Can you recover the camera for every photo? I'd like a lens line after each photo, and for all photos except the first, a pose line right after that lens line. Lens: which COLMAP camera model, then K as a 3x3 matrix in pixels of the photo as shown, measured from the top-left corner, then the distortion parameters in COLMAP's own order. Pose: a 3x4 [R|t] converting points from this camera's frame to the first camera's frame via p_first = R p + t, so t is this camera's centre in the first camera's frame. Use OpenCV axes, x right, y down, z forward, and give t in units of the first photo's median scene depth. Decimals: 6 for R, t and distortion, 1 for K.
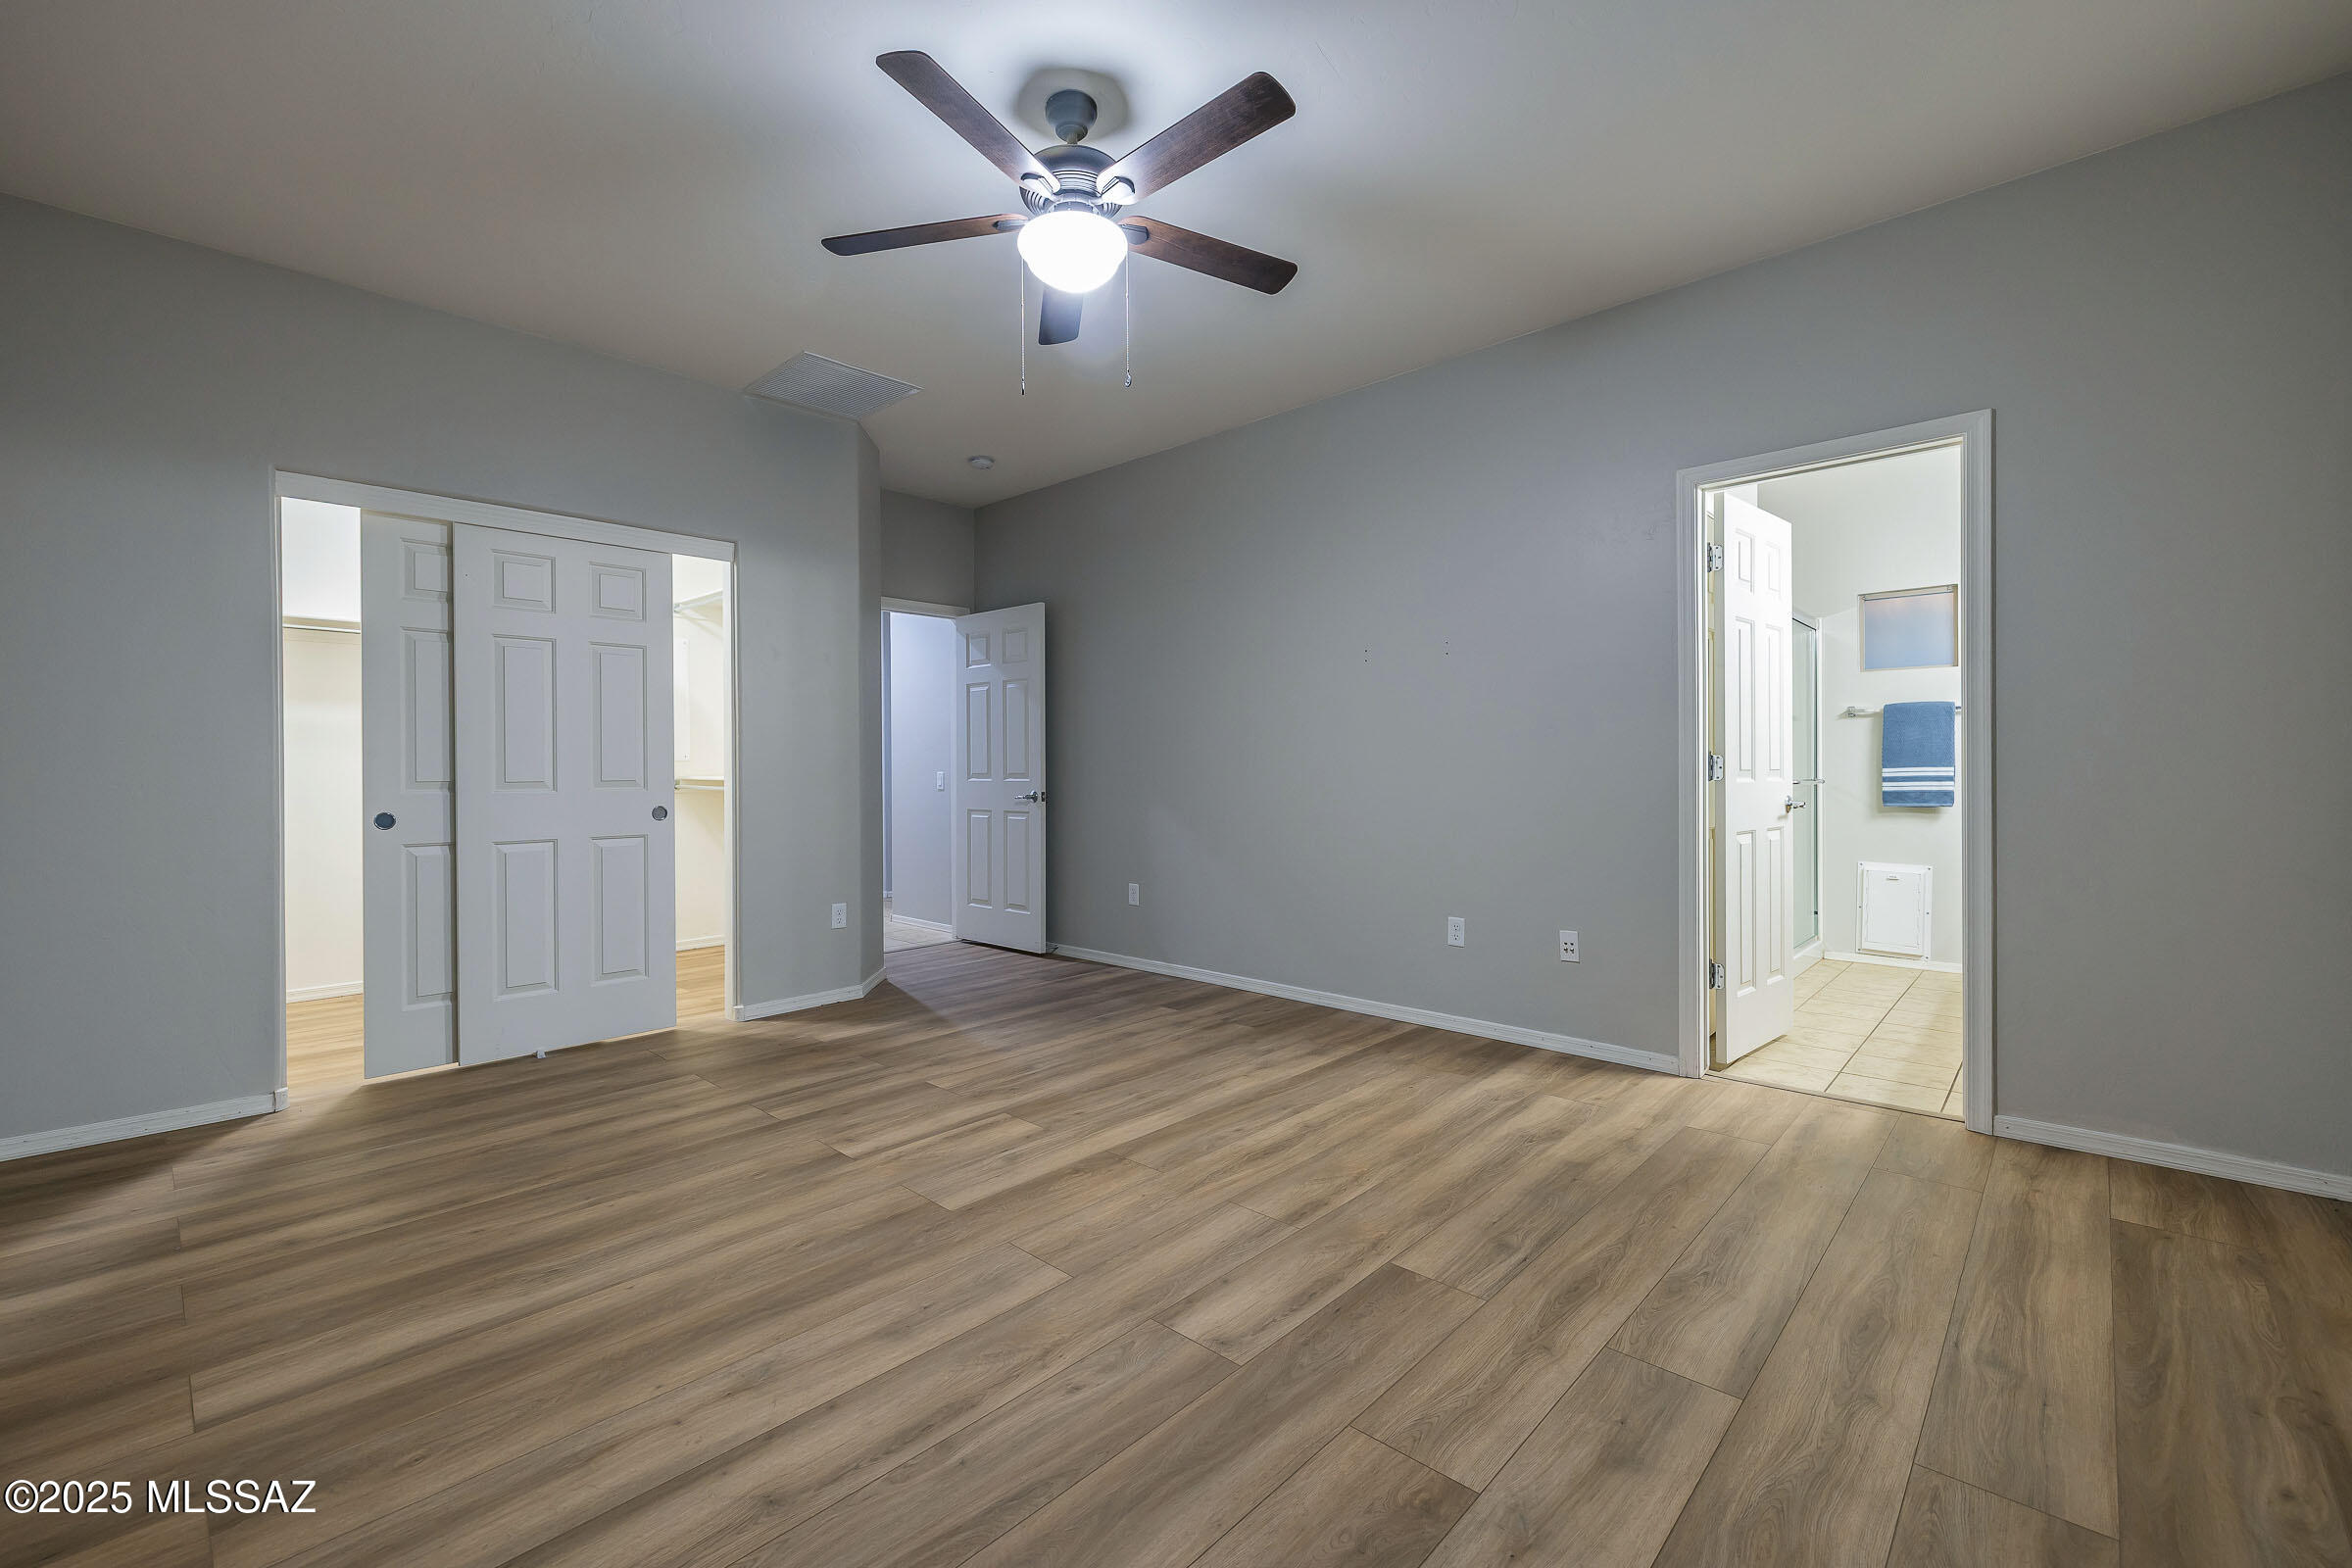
lens RADIAL K [[1005.3, 0, 1144.4], [0, 1005.3, 774.5], [0, 0, 1]] dist [-0.000454, 0.000079]
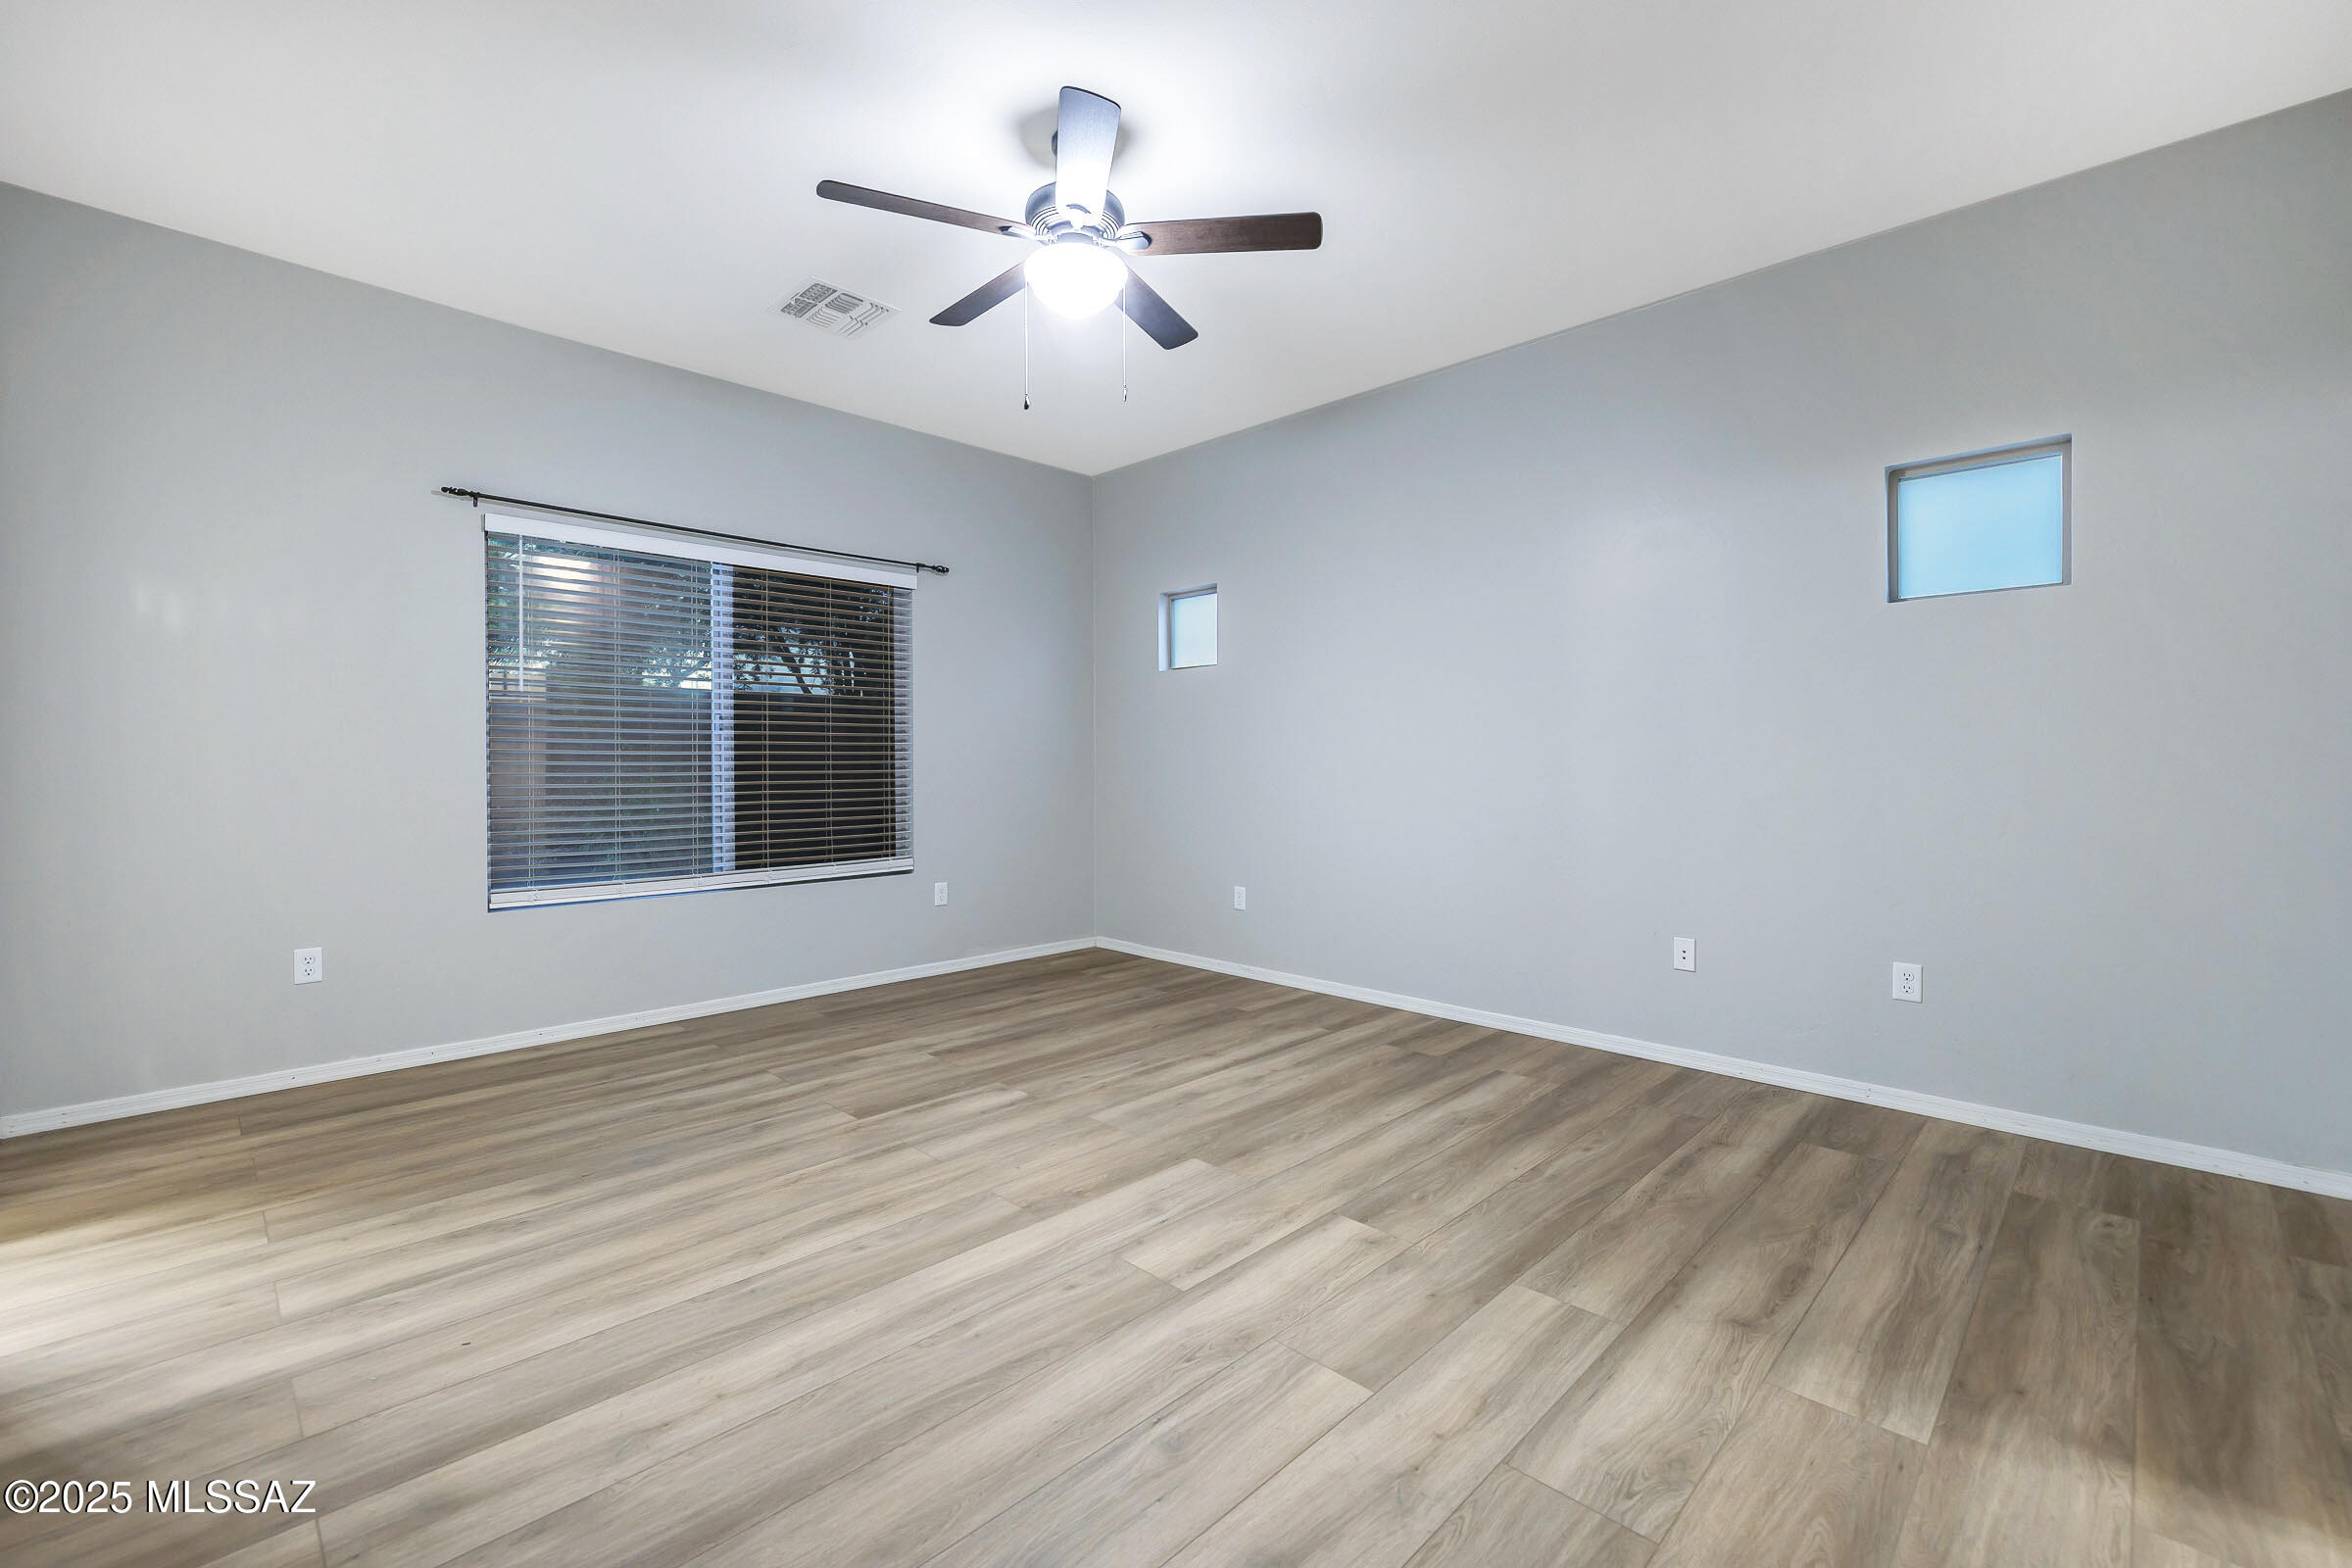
lens RADIAL K [[1005.3, 0, 1144.4], [0, 1005.3, 774.5], [0, 0, 1]] dist [-0.000454, 0.000079]
pose [[-0.999599, 0.007061, 0.027440, -0.151461], [0.007509, 0.999840, 0.016241, -0.008862], [-0.027321, 0.016440, -0.999492, 1.868241]]
